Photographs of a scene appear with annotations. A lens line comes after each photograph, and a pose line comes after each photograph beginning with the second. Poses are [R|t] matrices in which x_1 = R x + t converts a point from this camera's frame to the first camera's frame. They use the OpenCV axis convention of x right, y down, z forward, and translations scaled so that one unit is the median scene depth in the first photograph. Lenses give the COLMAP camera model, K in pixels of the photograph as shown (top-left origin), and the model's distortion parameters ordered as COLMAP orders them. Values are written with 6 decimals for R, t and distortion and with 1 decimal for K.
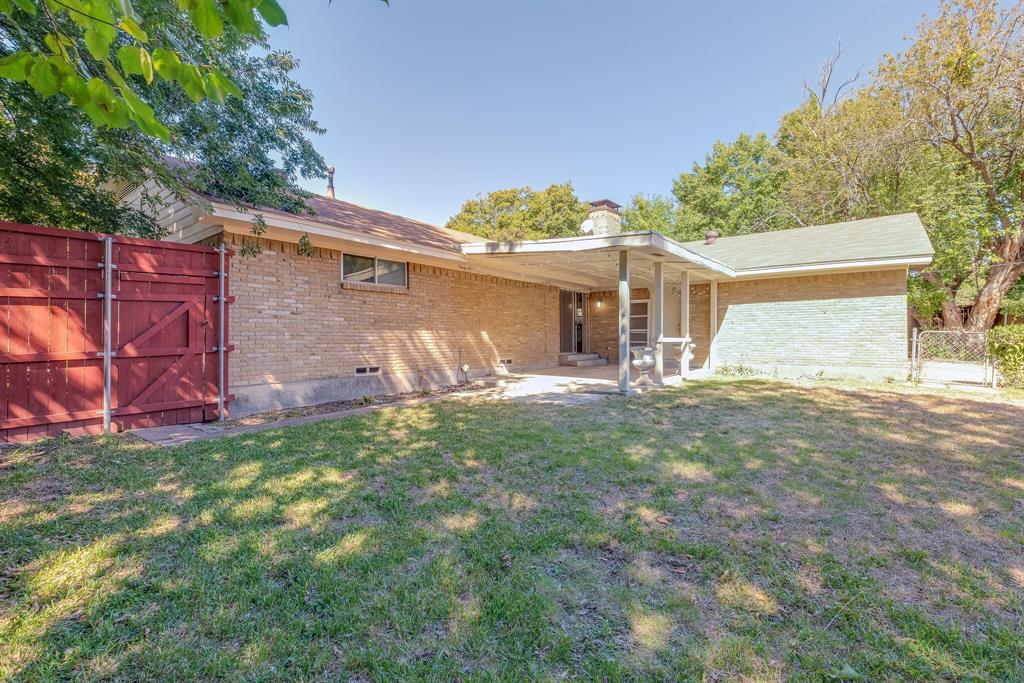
lens RADIAL K [[462.0, 0, 510.9], [0, 462.0, 339.1], [0, 0, 1]] dist [0.001944, -0.000714]
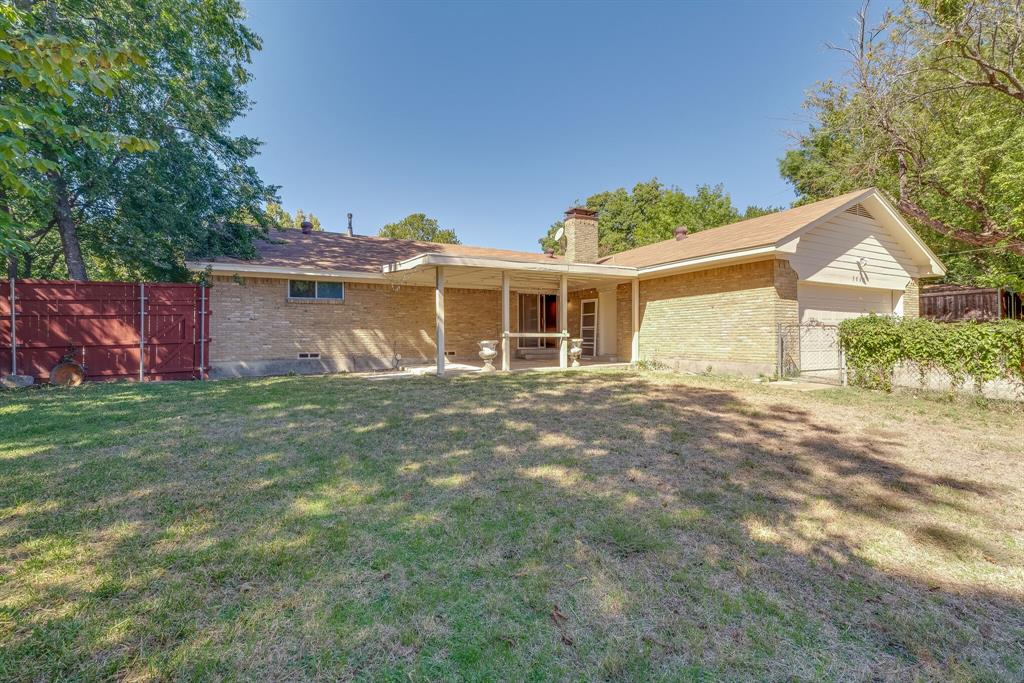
lens RADIAL K [[462.0, 0, 519.5], [0, 462.0, 339.5], [0, 0, 1]] dist [0.001944, -0.000714]
pose [[0.908968, -0.000653, -0.416866, 0.748994], [0.001373, 0.999998, 0.001429, 0.010324], [0.416864, -0.001872, 0.908967, -0.071629]]
